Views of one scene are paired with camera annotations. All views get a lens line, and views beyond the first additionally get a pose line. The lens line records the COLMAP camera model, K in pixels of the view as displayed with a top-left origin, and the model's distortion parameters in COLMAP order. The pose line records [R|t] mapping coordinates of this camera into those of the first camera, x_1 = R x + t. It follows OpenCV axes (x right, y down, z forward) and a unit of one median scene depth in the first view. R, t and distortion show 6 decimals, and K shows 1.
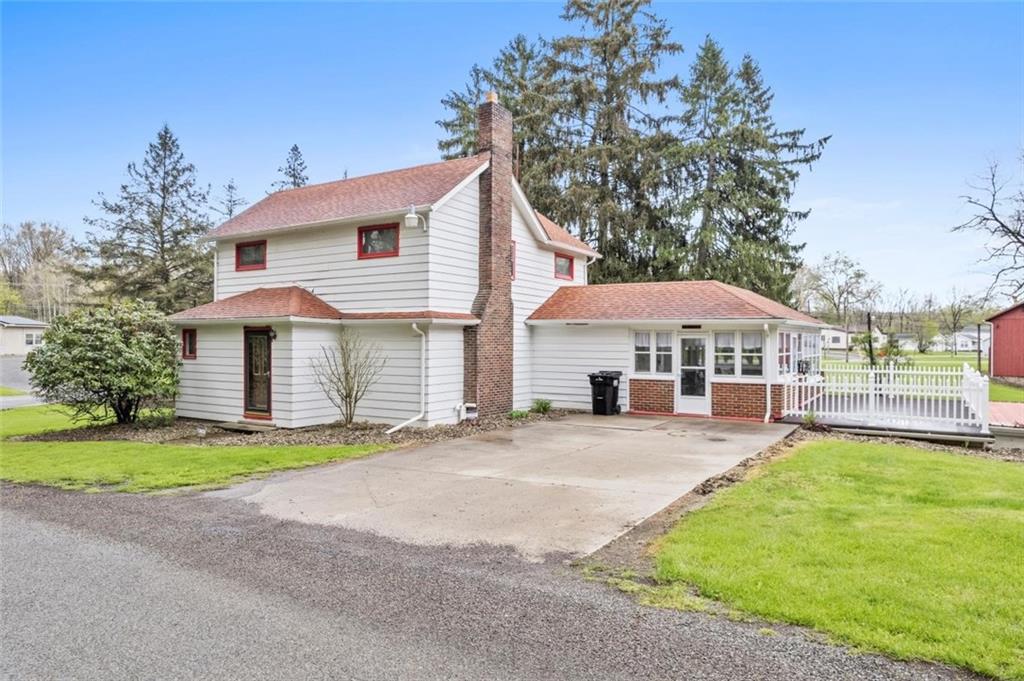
lens RADIAL K [[663.5, 0, 512.2], [0, 663.5, 340.2], [0, 0, 1]] dist [-0.037952, 0.001672]
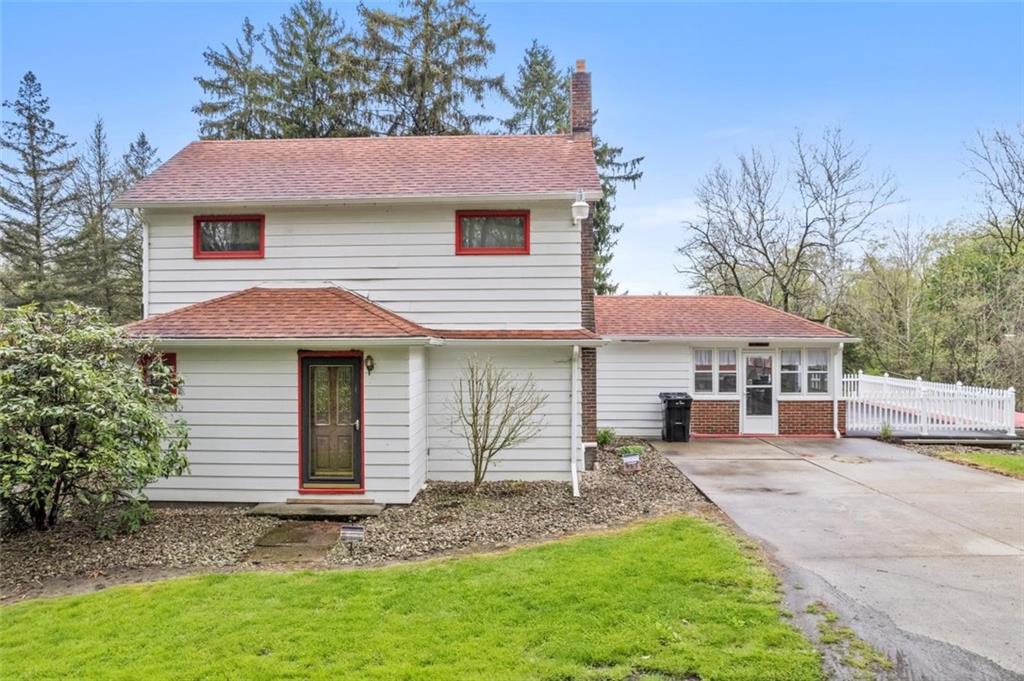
lens RADIAL K [[663.5, 0, 512.1], [0, 663.5, 340.5], [0, 0, 1]] dist [-0.037952, 0.001672]
pose [[0.871303, -0.004829, 0.490721, -0.517492], [0.003698, 0.999988, 0.003274, -0.030254], [-0.490731, -0.001038, 0.871311, 0.331505]]
